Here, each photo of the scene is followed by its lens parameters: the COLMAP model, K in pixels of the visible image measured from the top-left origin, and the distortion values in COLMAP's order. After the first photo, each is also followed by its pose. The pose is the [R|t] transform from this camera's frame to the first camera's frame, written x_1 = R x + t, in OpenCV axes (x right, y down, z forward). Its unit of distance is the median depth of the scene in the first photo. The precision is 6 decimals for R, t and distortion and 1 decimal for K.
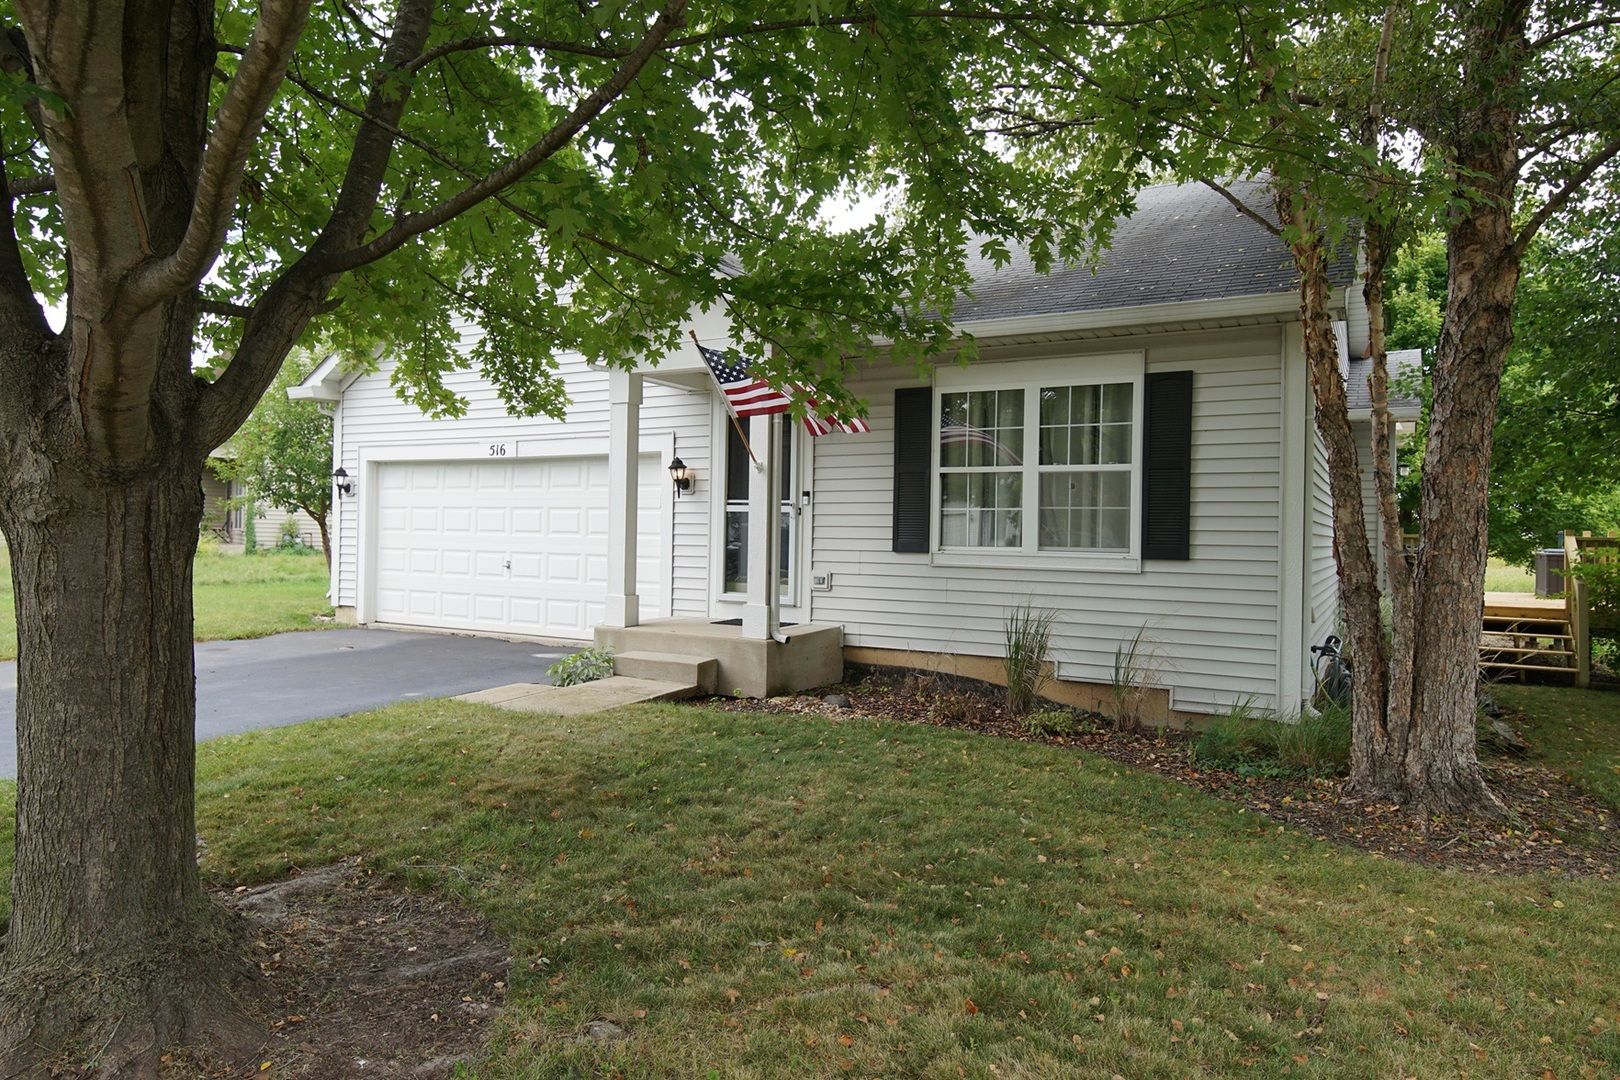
lens RADIAL K [[960.9, 0, 810.0], [0, 960.9, 540.0], [0, 0, 1]] dist [0.014972, 0.000427]
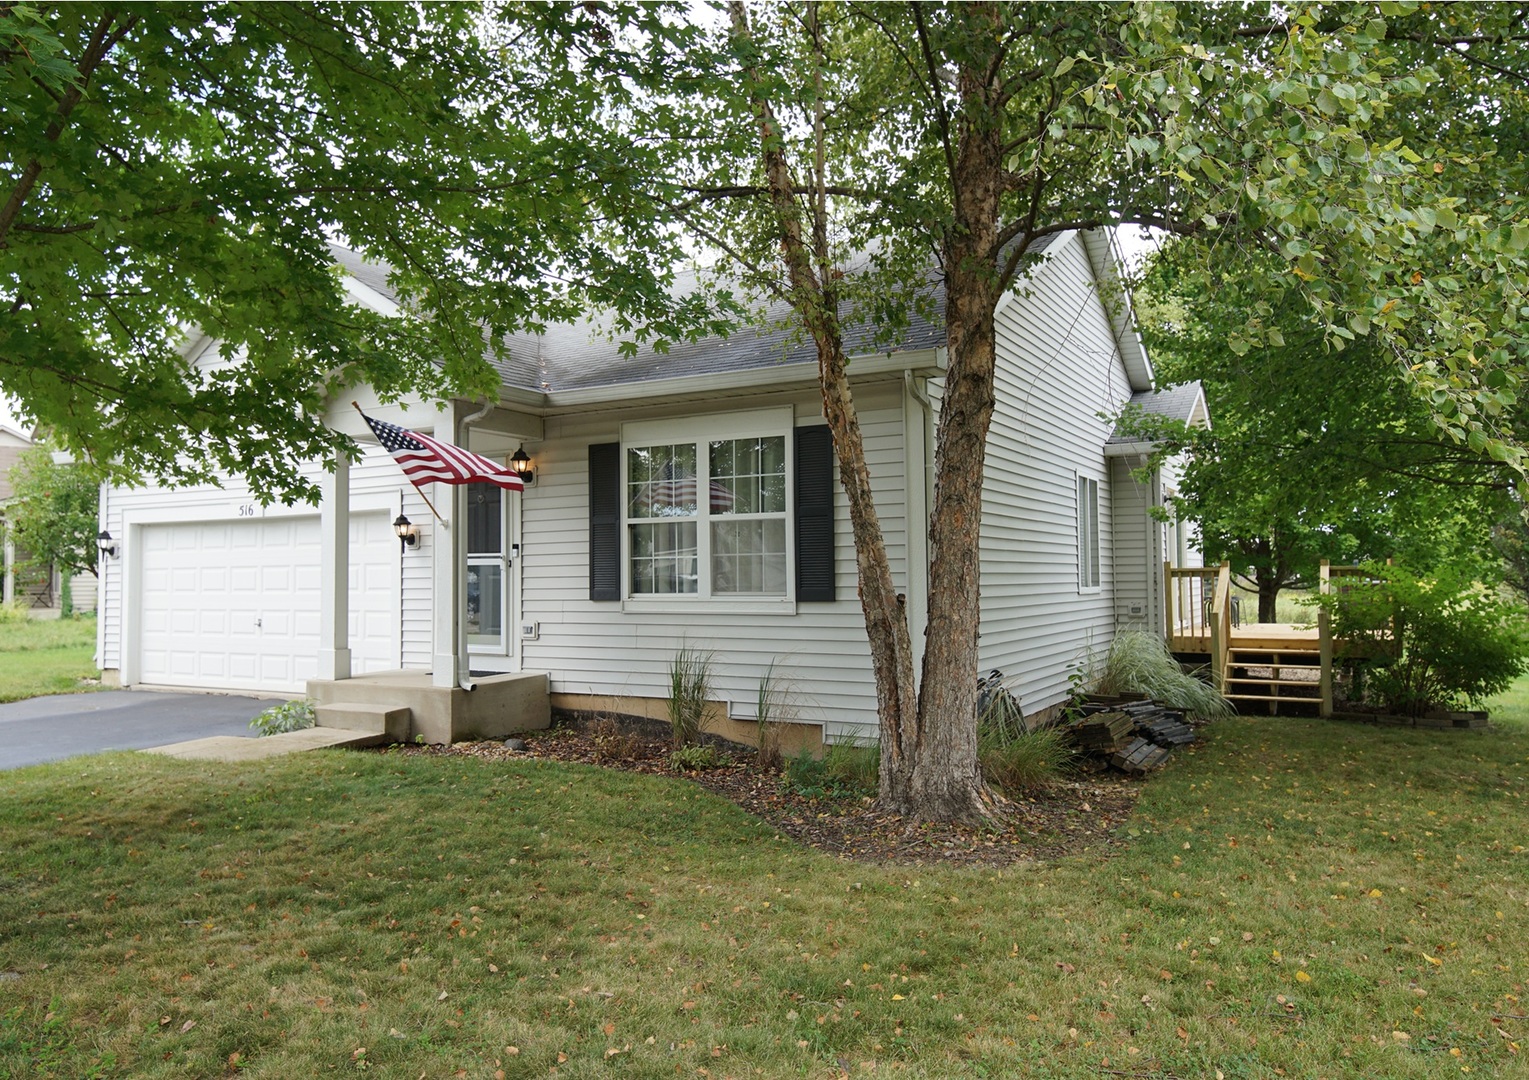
lens RADIAL K [[1086.6, 0, 764.5], [0, 1086.6, 540.0], [0, 0, 1]] dist [0.027269, -0.002833]
pose [[0.999472, -0.027476, -0.017355, 0.318626], [0.026742, 0.998793, -0.041210, 0.000452], [0.018467, 0.040724, 0.999000, -0.189391]]
